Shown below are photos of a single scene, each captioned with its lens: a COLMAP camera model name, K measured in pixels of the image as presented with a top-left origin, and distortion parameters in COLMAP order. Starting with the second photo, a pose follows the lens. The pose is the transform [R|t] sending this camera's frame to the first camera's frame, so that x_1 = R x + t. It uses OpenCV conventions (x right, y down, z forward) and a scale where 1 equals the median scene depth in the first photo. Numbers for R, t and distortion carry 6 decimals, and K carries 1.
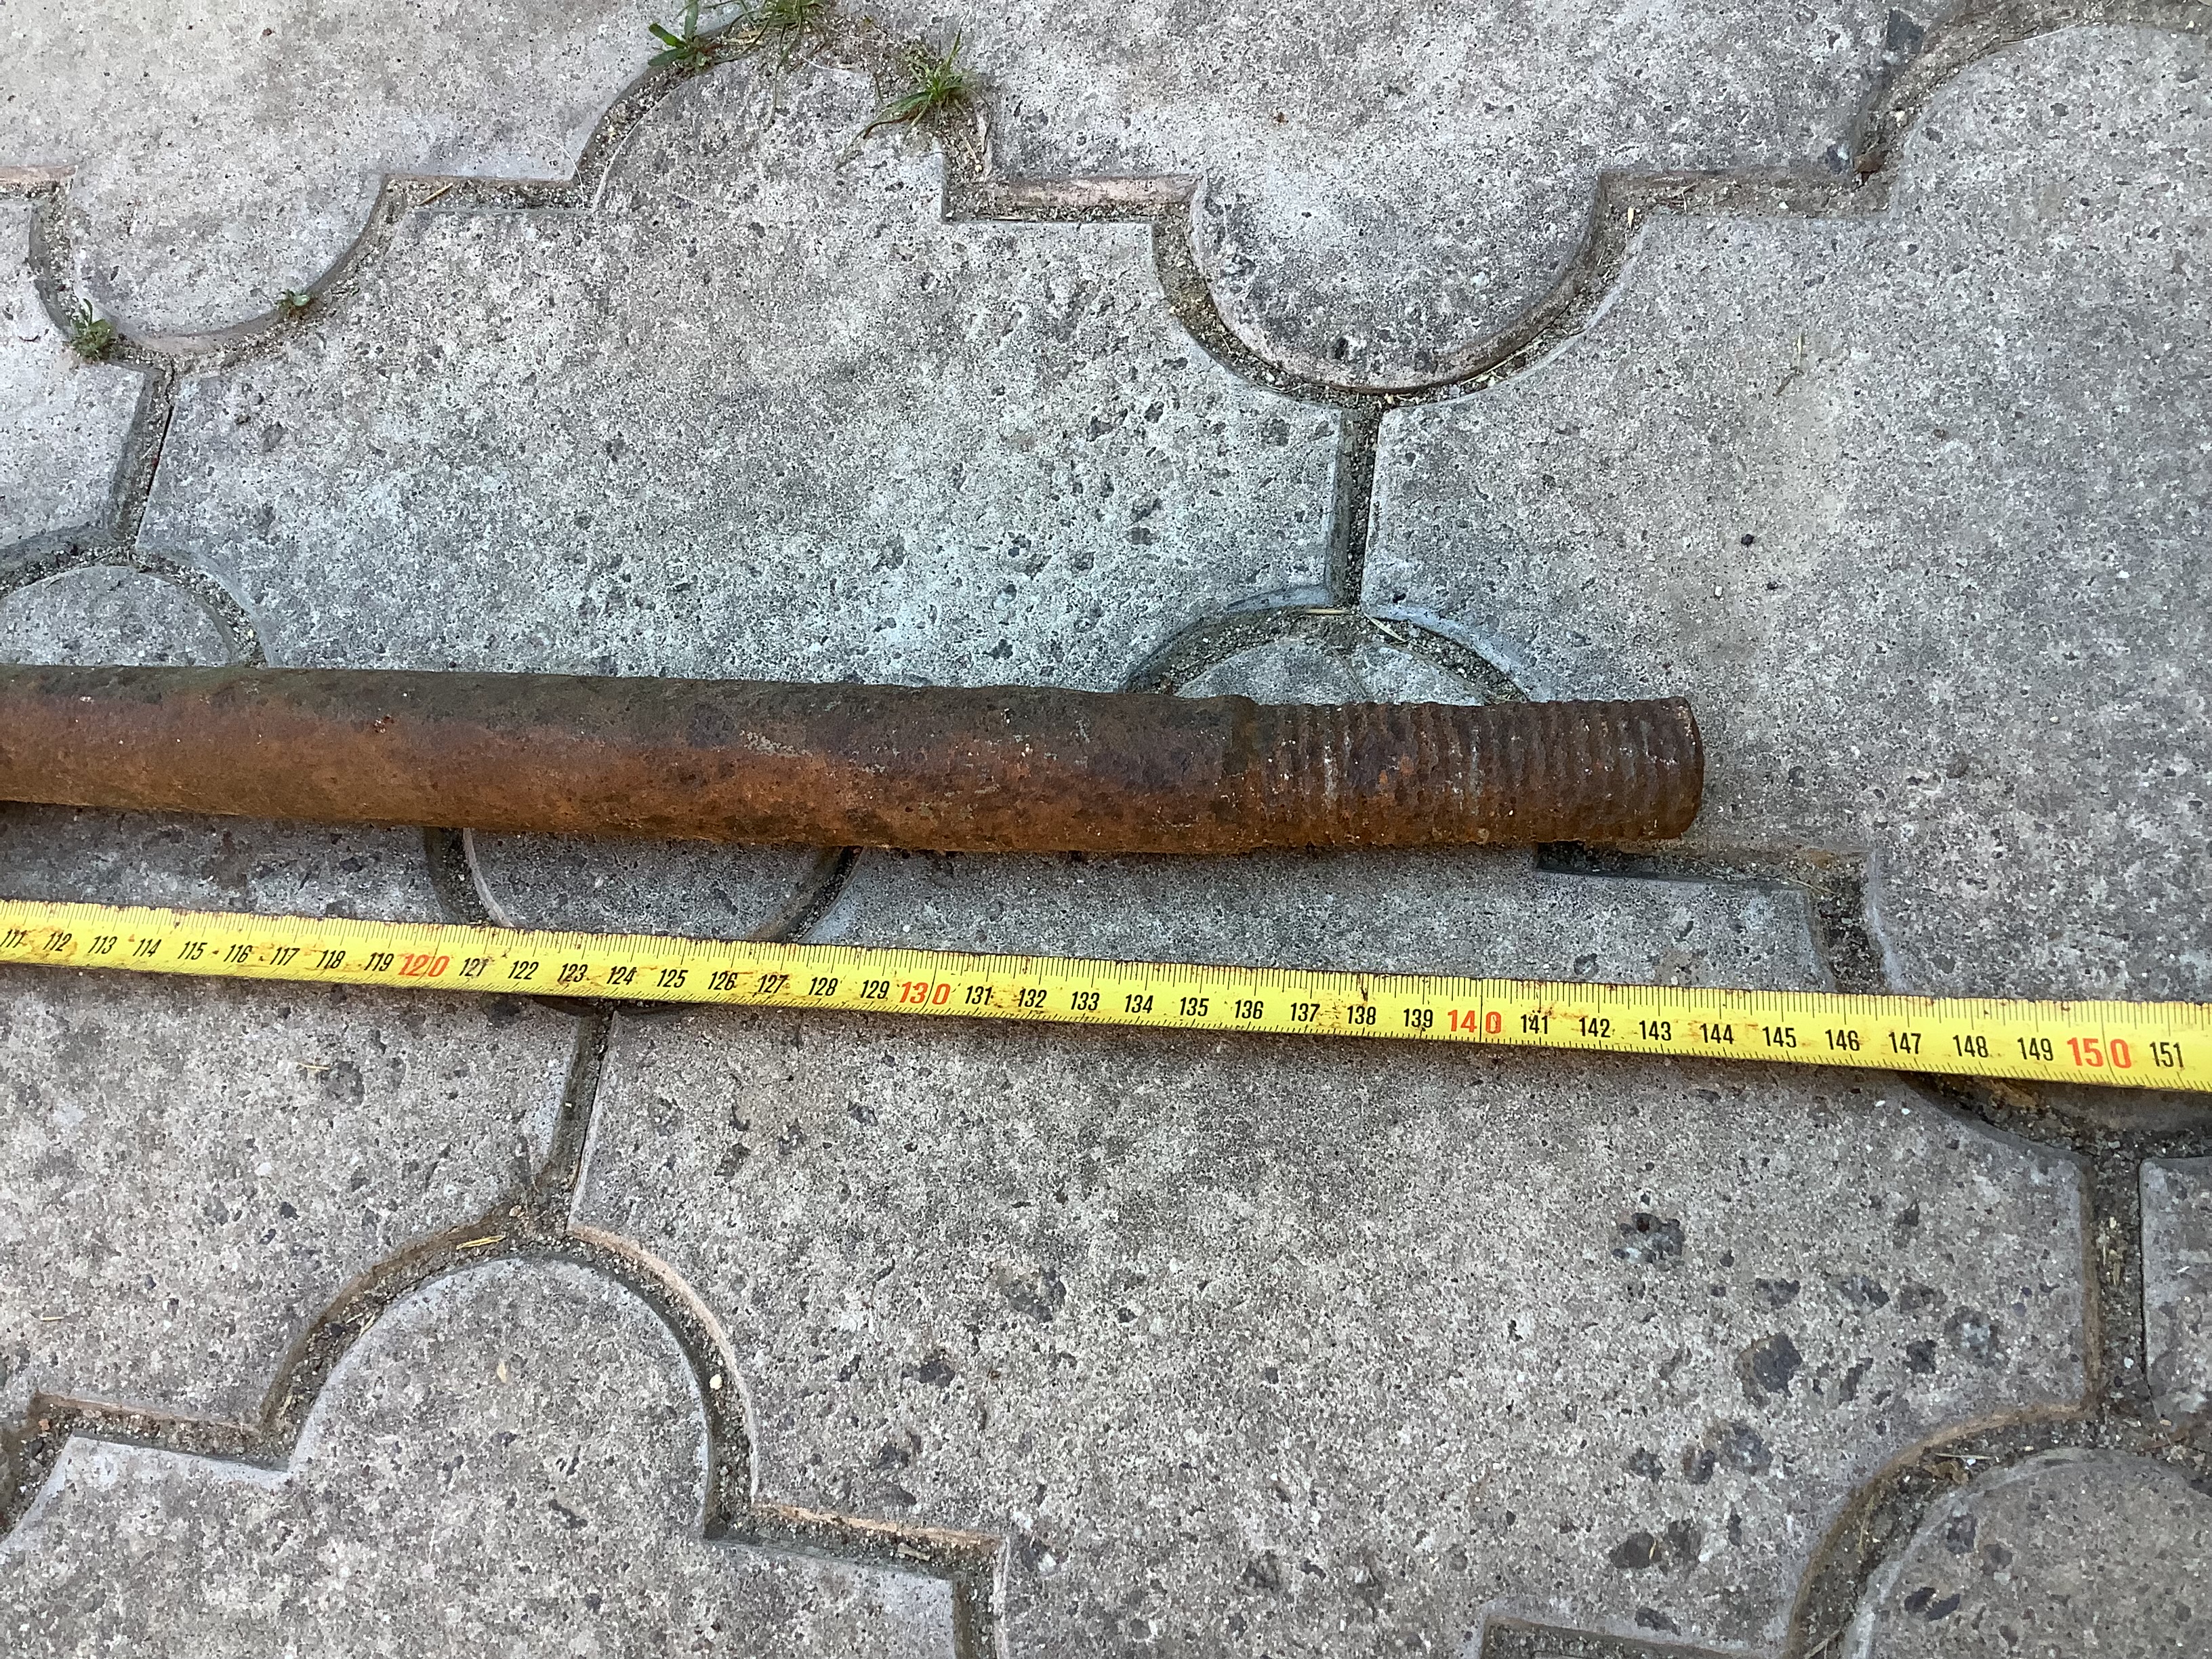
lens RADIAL K [[2001.2, 0, 1101.2], [0, 2001.2, 837.7], [0, 0, 1]] dist [0.137980, -0.297879]
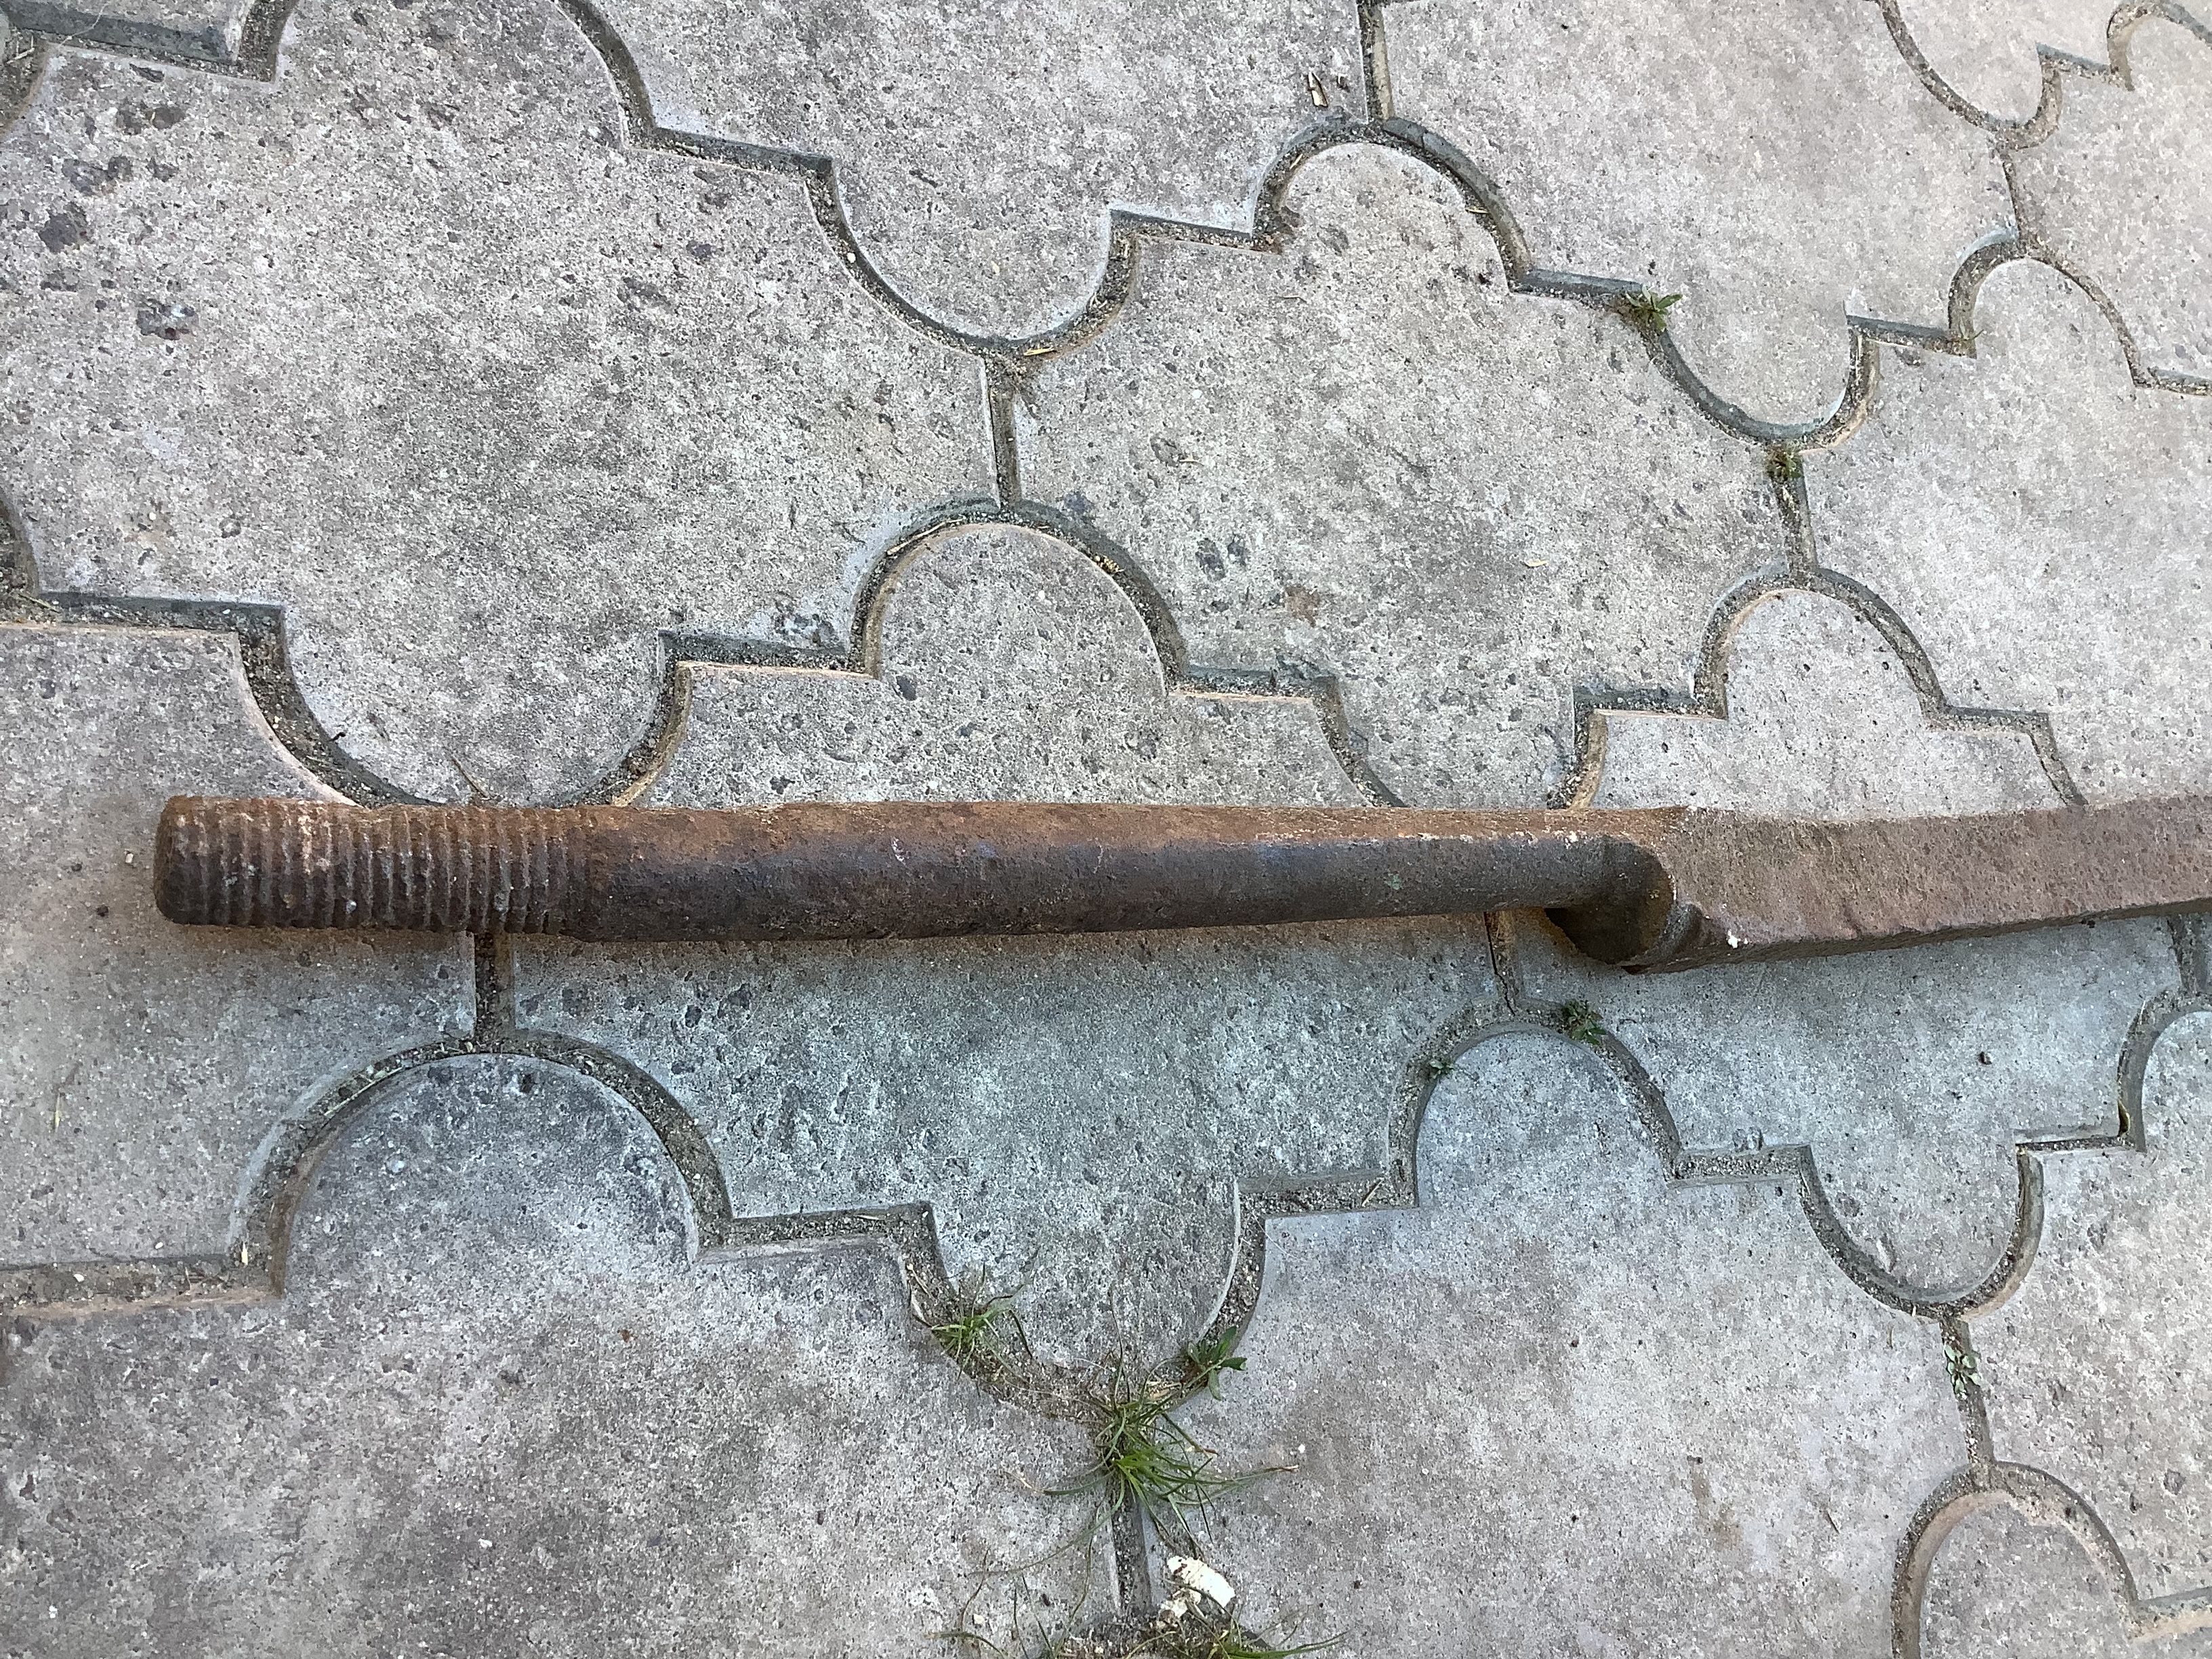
lens RADIAL K [[2001.2, 0, 1101.2], [0, 2001.2, 837.7], [0, 0, 1]] dist [0.137980, -0.297879]
pose [[-0.931465, 0.163827, -0.324859, 0.168695], [-0.310267, -0.824004, 0.474079, -0.762410], [-0.190018, 0.542381, 0.818362, 0.014914]]
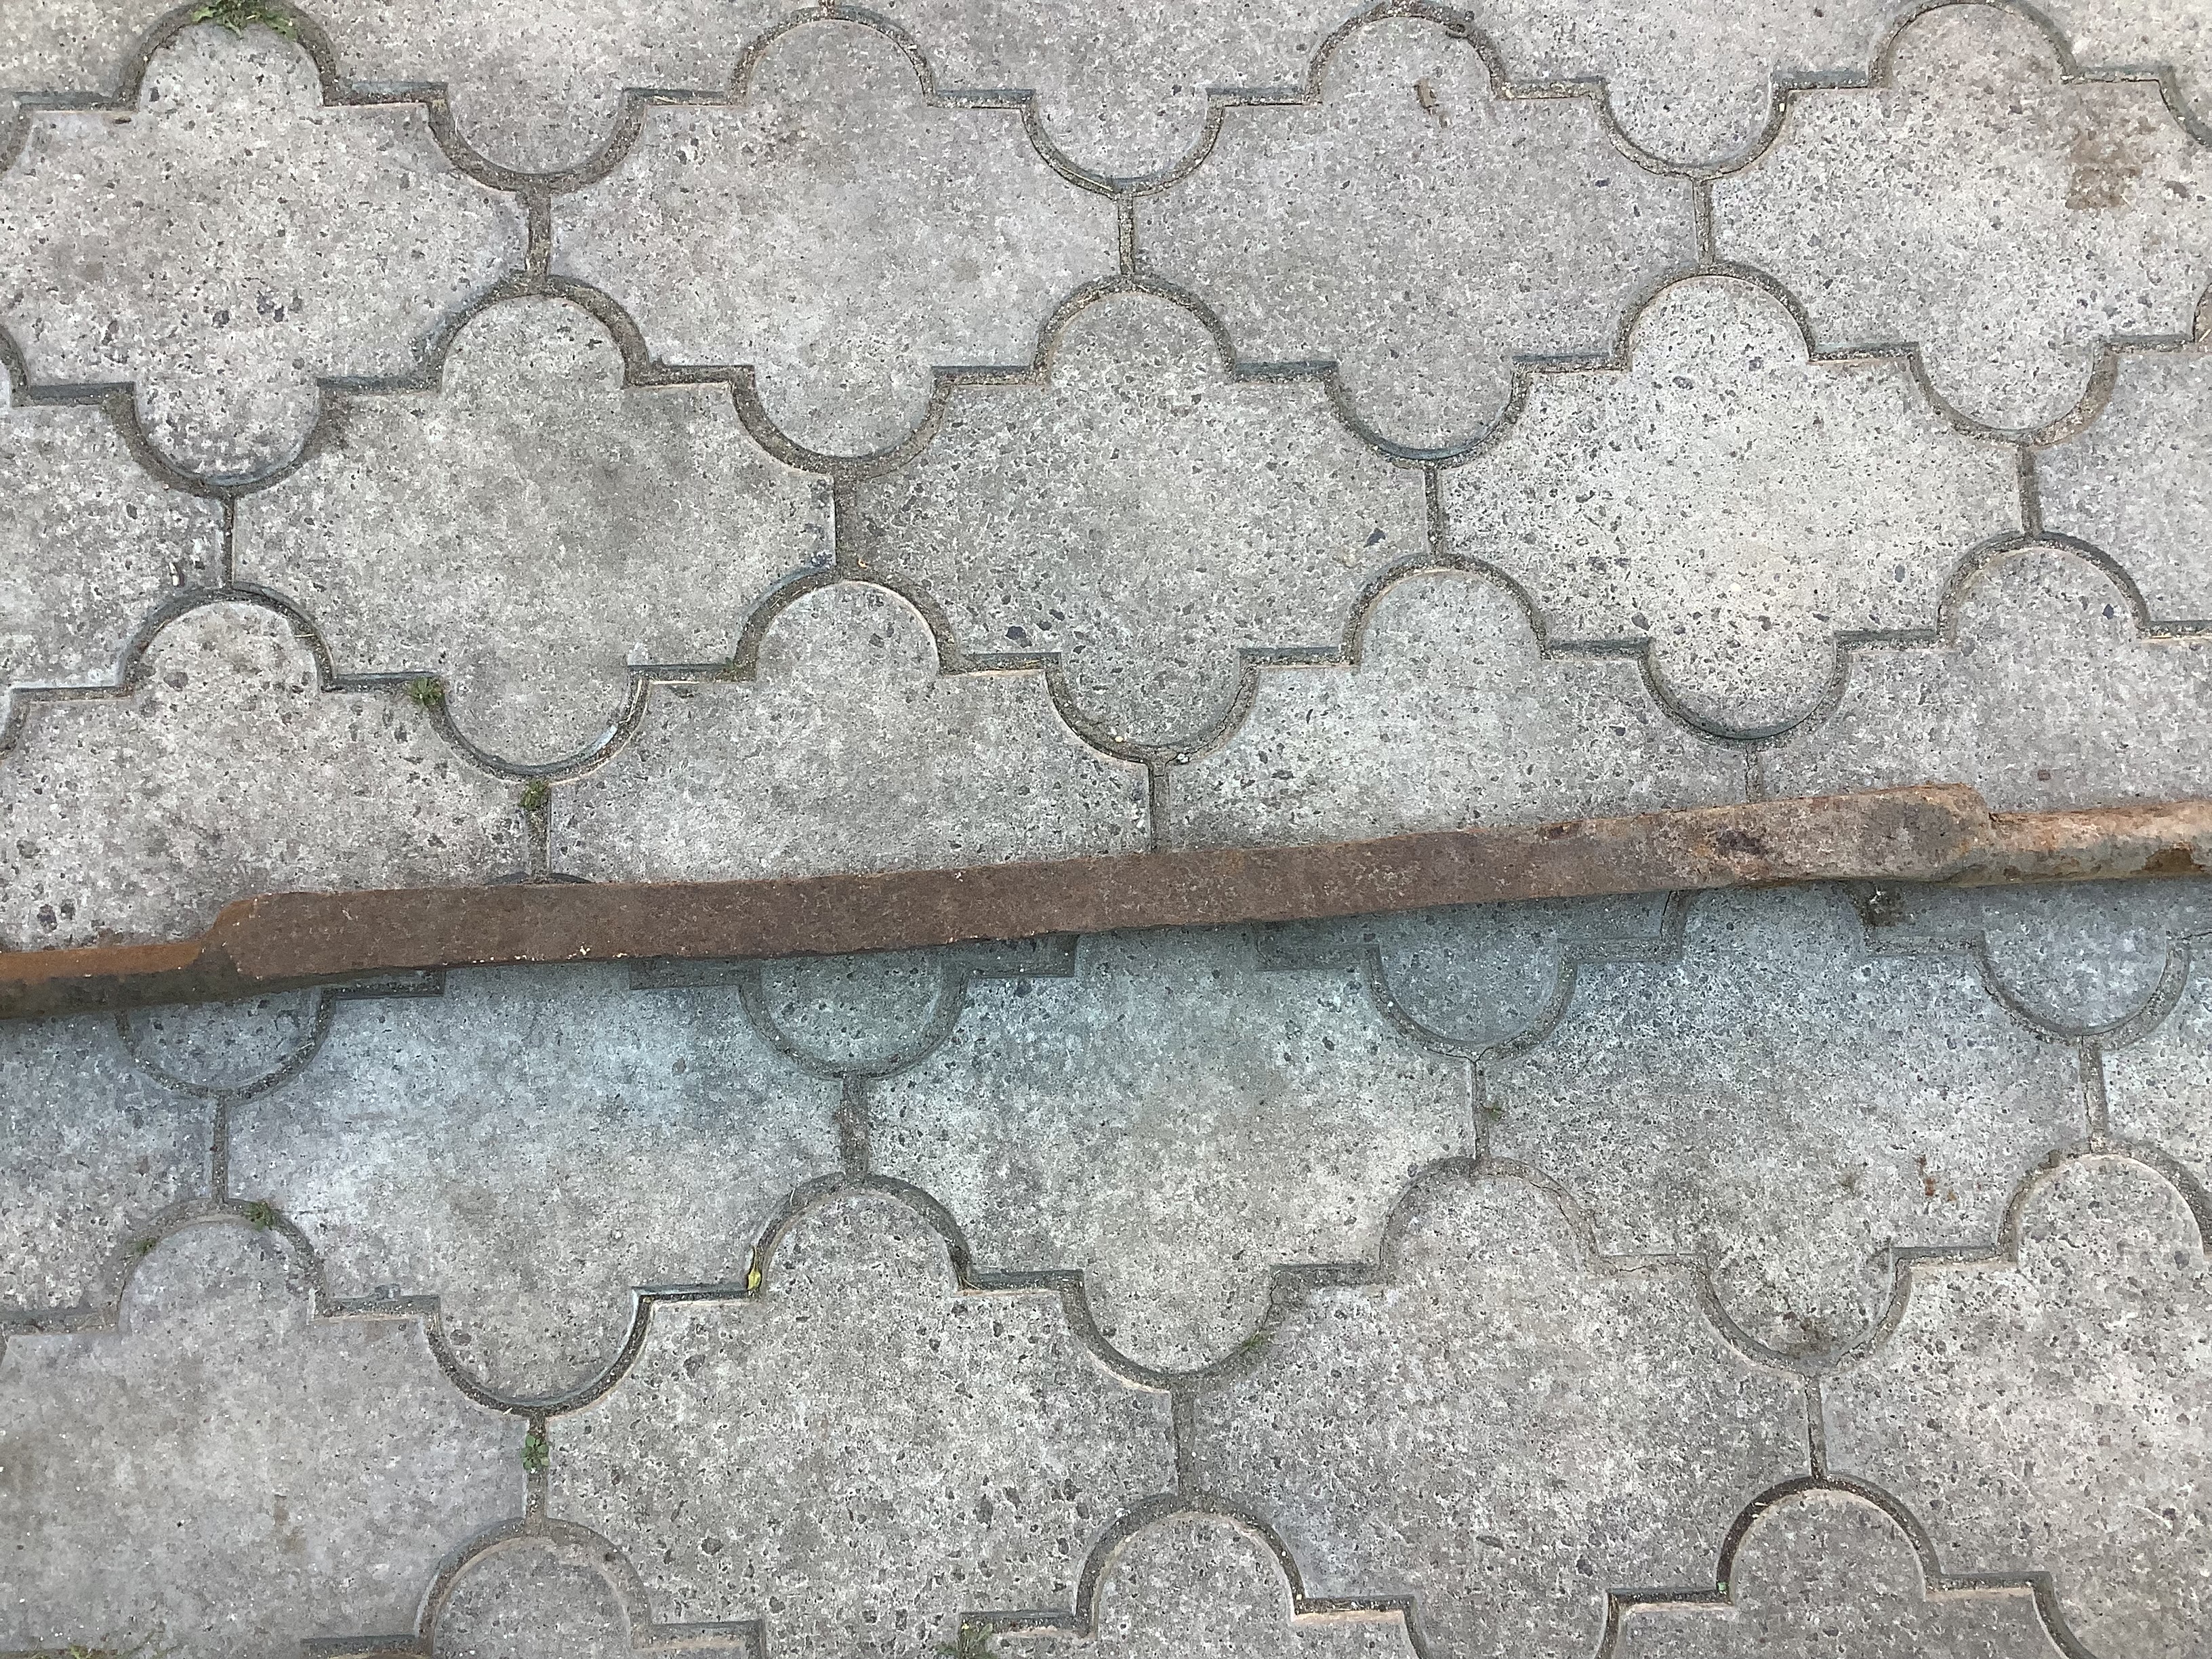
lens RADIAL K [[2001.2, 0, 1101.2], [0, 2001.2, 837.7], [0, 0, 1]] dist [0.137980, -0.297879]
pose [[-0.974405, 0.195845, 0.110361, -1.823159], [-0.124903, -0.879844, 0.458557, -1.071339], [0.186906, 0.433036, 0.881786, -0.782669]]
